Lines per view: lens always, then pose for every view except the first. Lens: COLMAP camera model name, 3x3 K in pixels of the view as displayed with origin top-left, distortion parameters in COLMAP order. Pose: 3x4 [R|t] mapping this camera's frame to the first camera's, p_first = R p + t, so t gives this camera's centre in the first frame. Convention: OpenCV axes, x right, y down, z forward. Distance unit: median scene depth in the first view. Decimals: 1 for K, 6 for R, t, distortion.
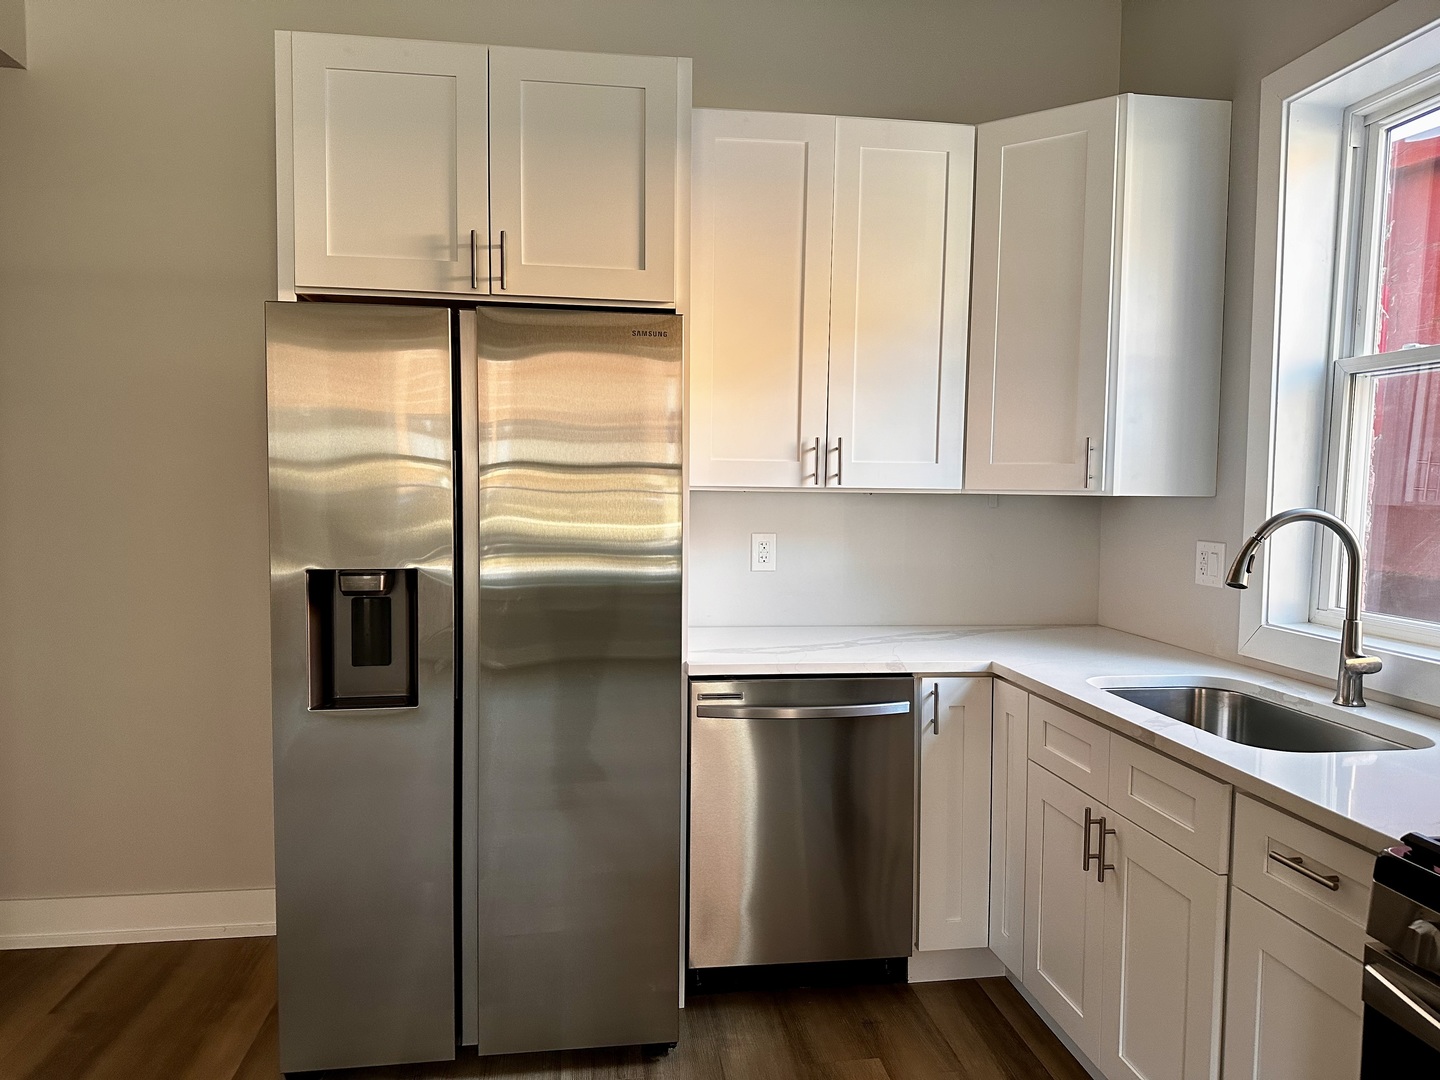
lens RADIAL K [[1005.6, 0, 720.0], [0, 1005.6, 540.0], [0, 0, 1]] dist [0.057680, -0.055915]
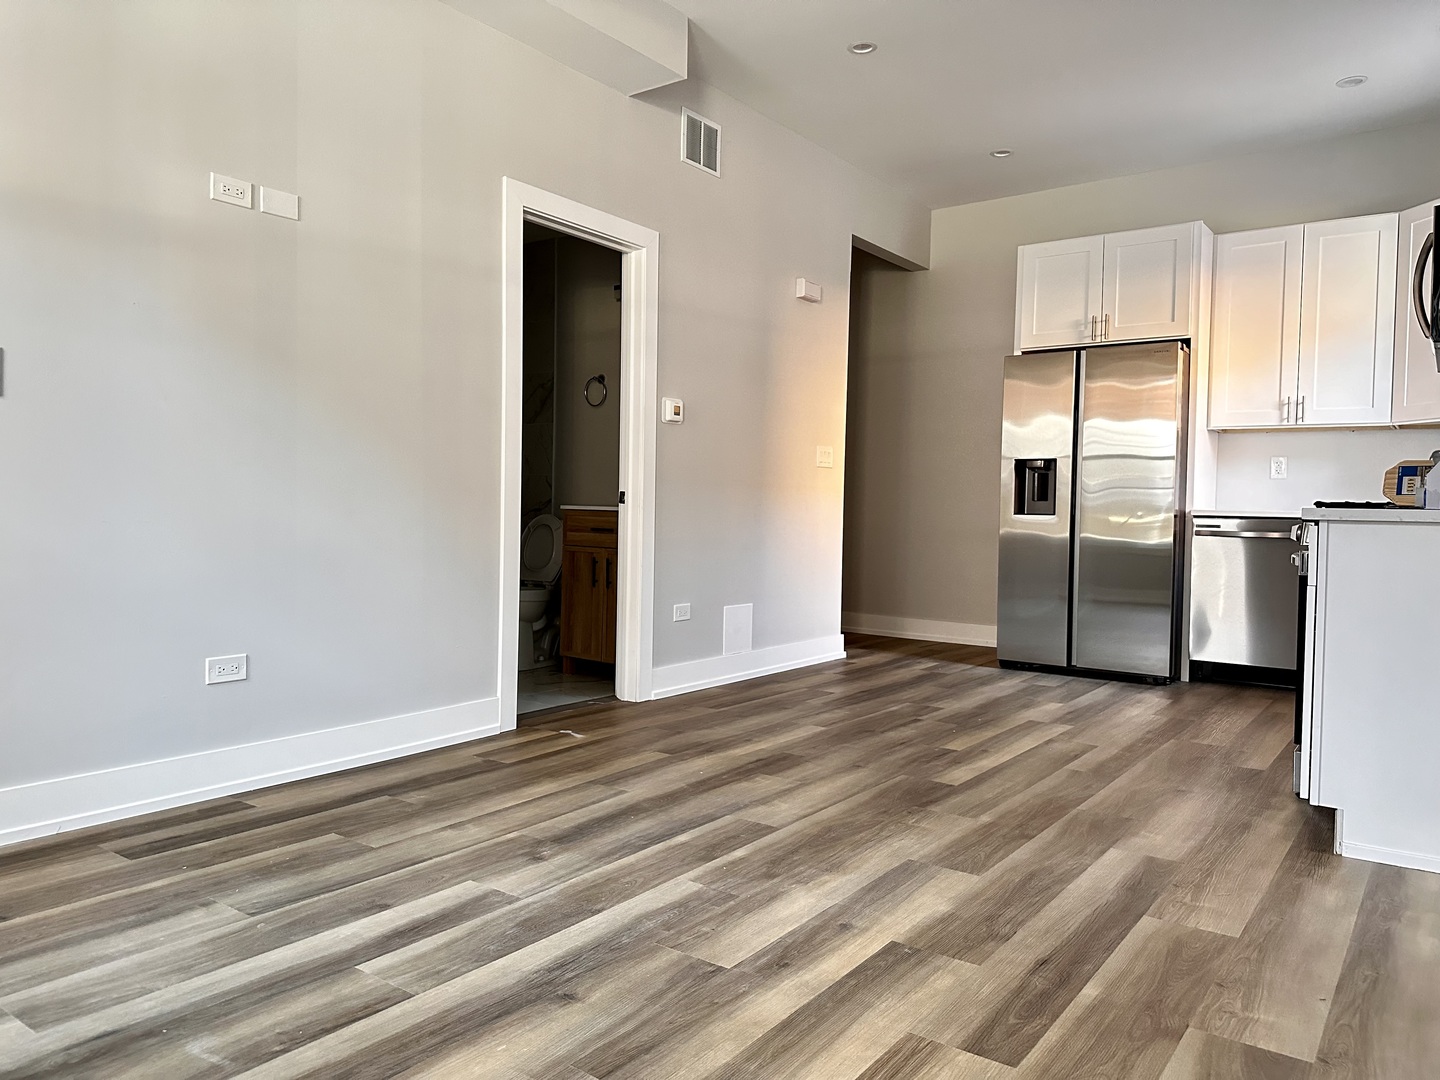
lens RADIAL K [[995.8, 0, 720.0], [0, 995.8, 540.0], [0, 0, 1]] dist [0.040417, -0.044825]
pose [[0.712233, 0.028459, -0.701366, 0.712488], [-0.054938, 0.998373, -0.015279, 0.266638], [0.699790, 0.049414, 0.712637, -1.115766]]
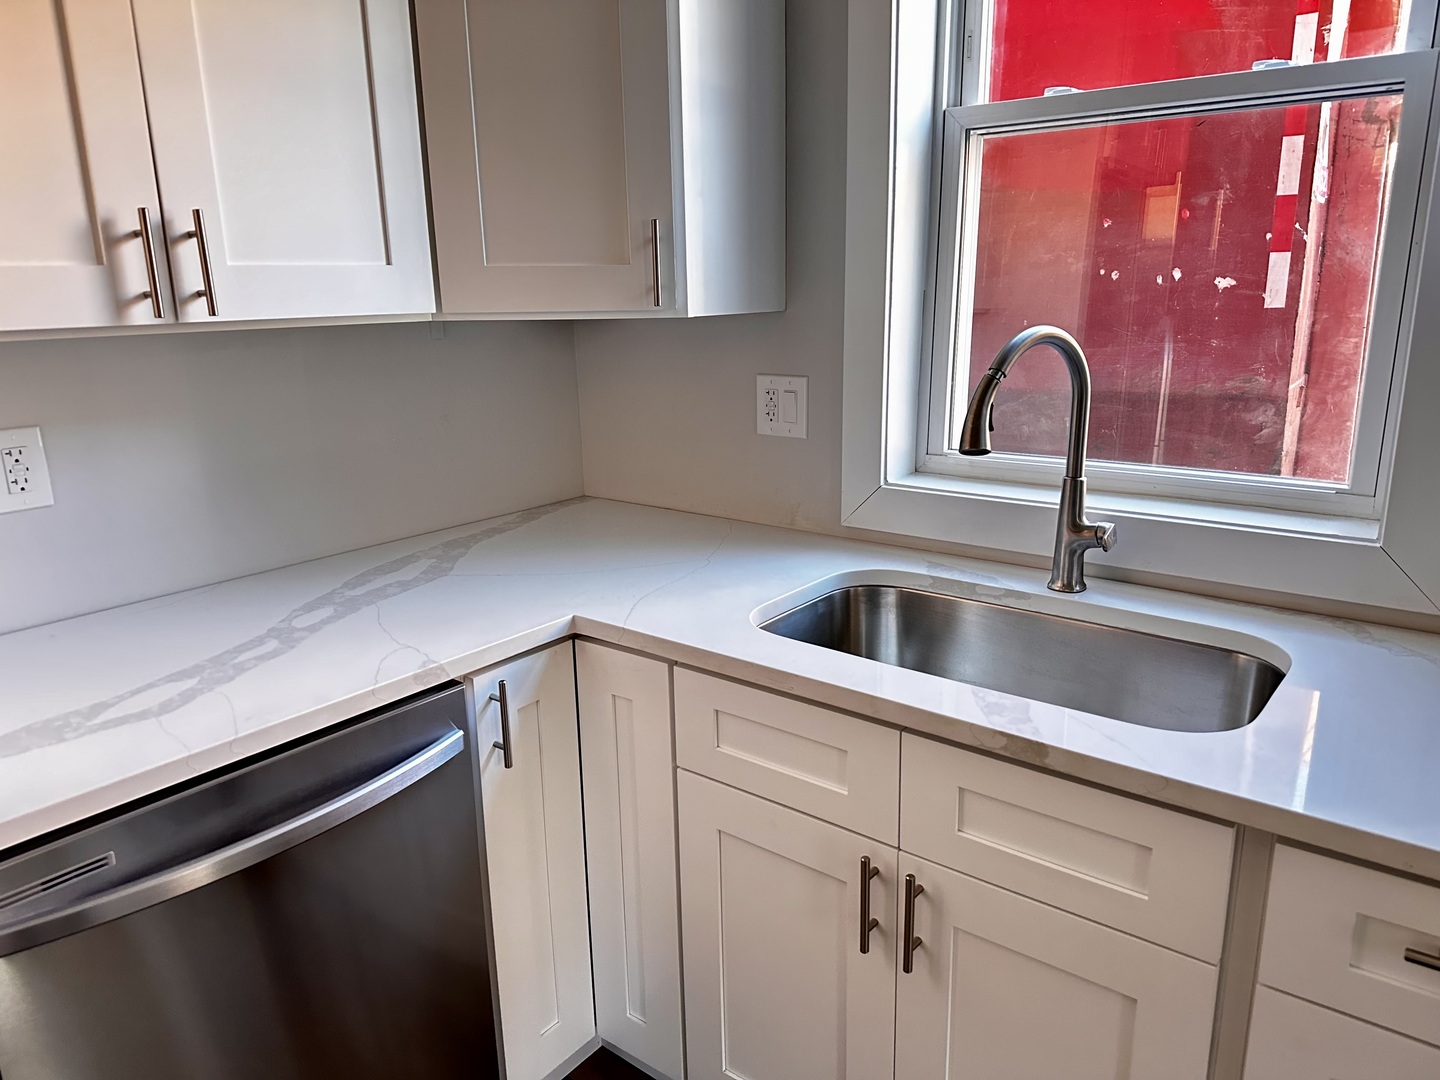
lens RADIAL K [[994.5, 0, 721.1], [0, 994.5, 544.5], [0, 0, 1]] dist [0.092527, -0.117736]
pose [[0.724923, -0.198459, 0.659622, -0.043828], [0.068400, 0.973604, 0.217755, -0.041568], [-0.685426, -0.112737, 0.719362, 0.544667]]
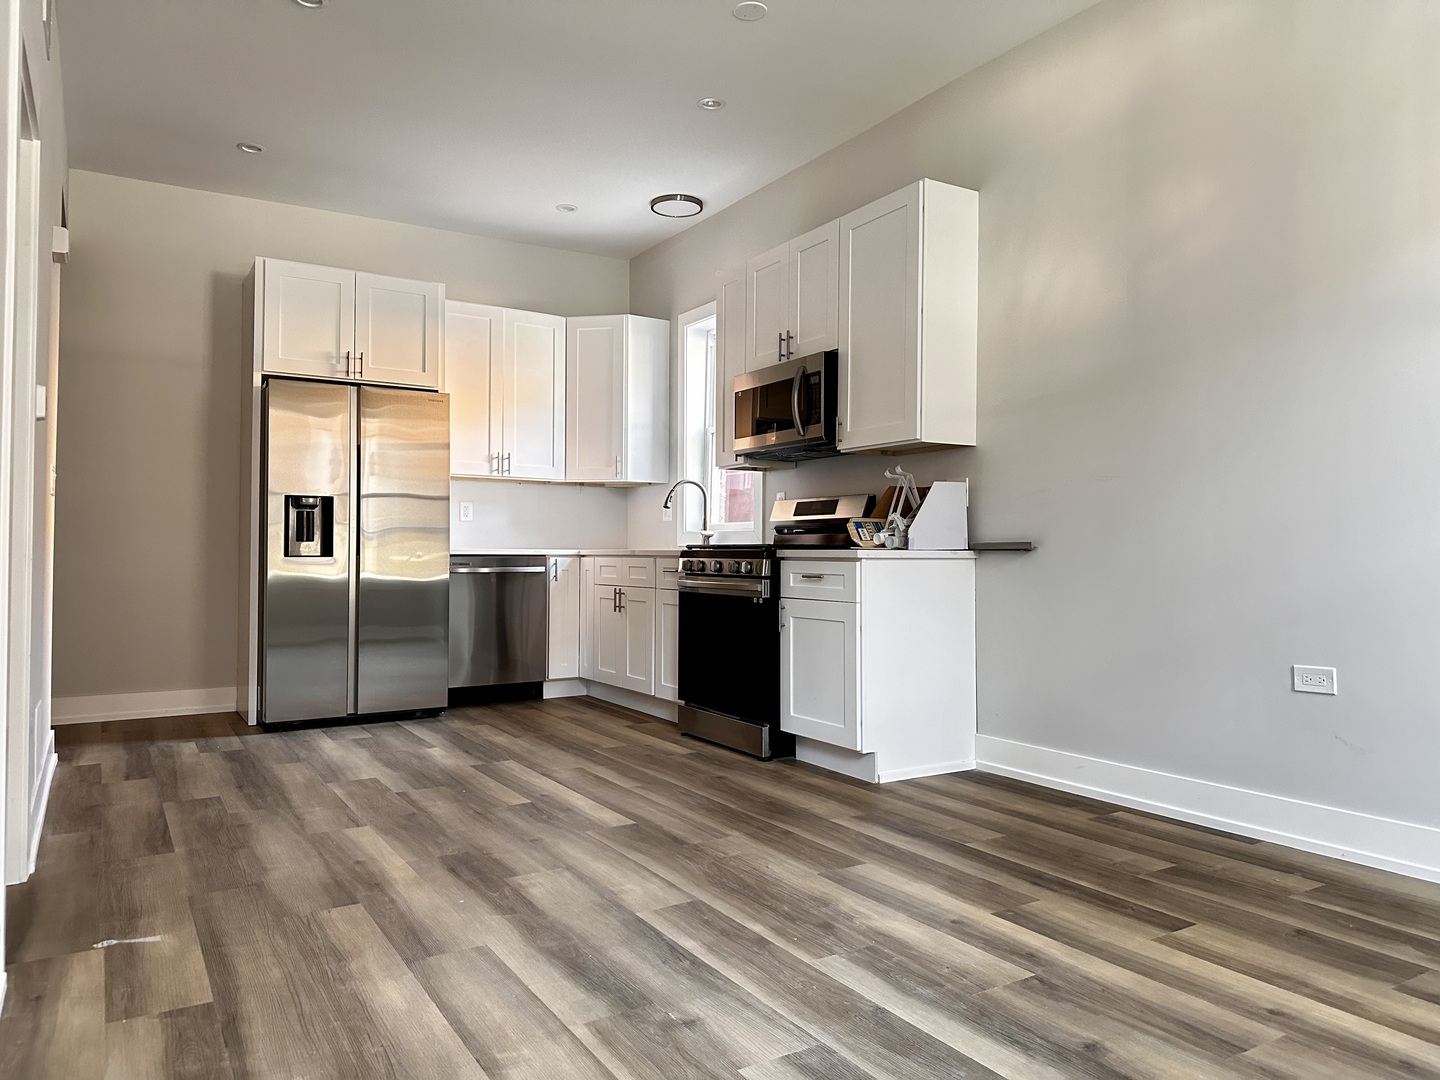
lens RADIAL K [[1005.6, 0, 720.0], [0, 1005.6, 540.0], [0, 0, 1]] dist [0.057680, -0.055915]
pose [[0.919937, -0.000534, 0.392067, -0.343328], [0.027875, 0.997558, -0.064046, 0.258988], [-0.391075, 0.069847, 0.917705, -1.260423]]
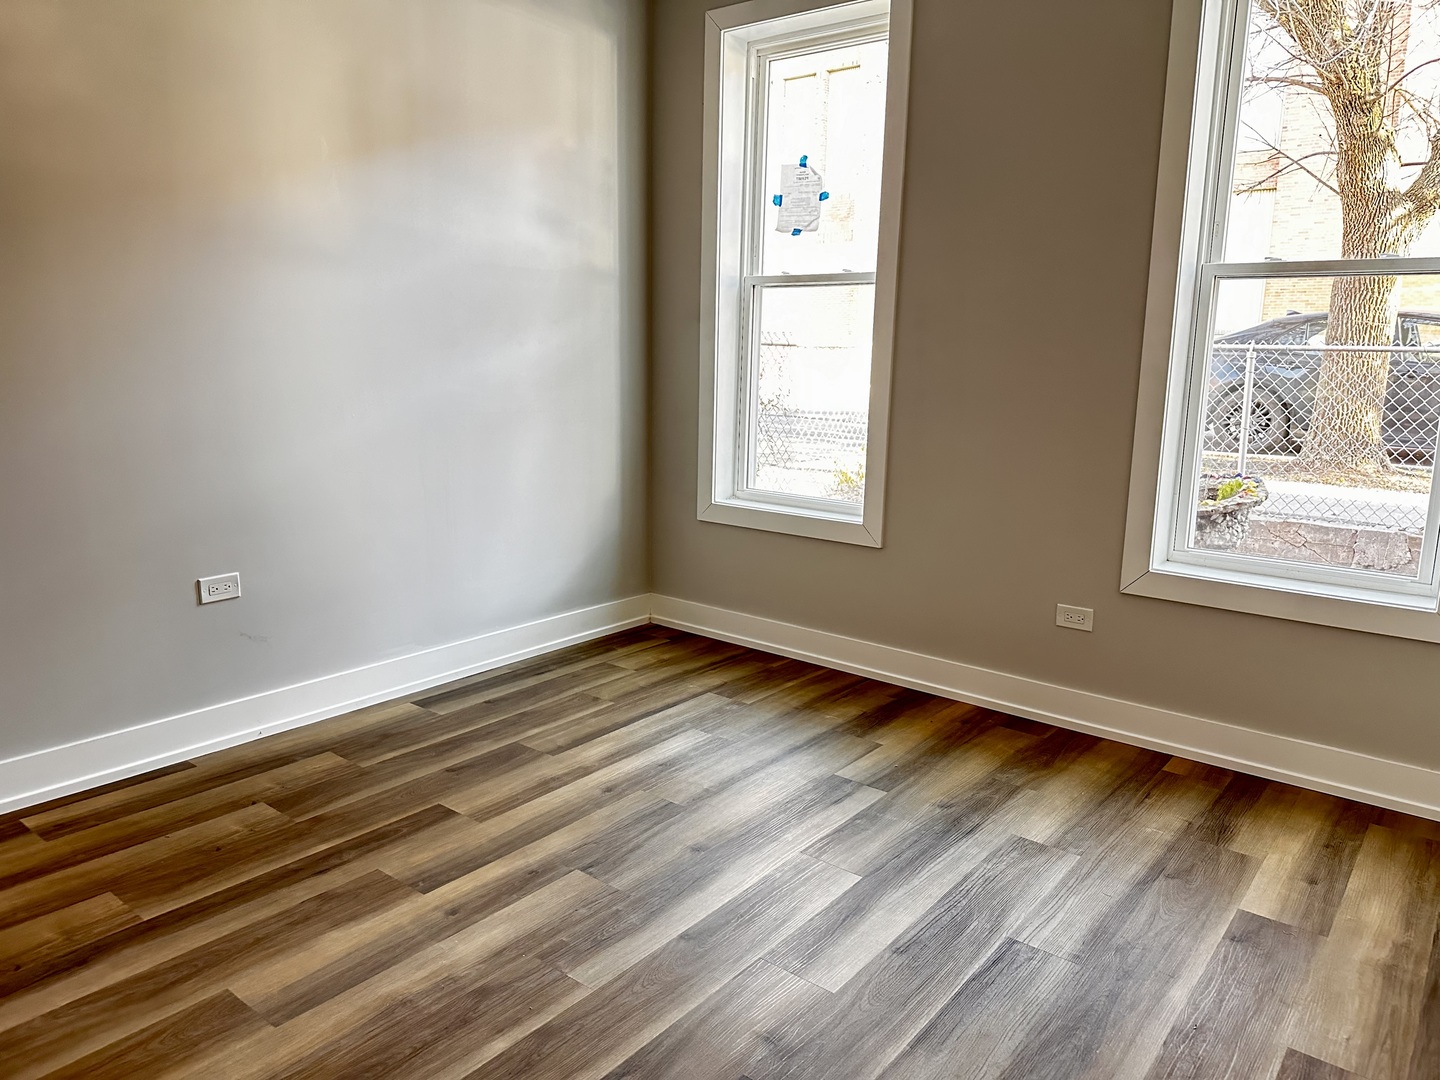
lens RADIAL K [[1027.7, 0, 729.9], [0, 1027.7, 515.0], [0, 0, 1]] dist [0.008272, -0.001867]
pose [[-0.690886, -0.134847, 0.710276, -0.526121], [0.019647, 0.978586, 0.204897, 0.043304], [-0.722697, 0.155516, -0.673442, -0.081871]]
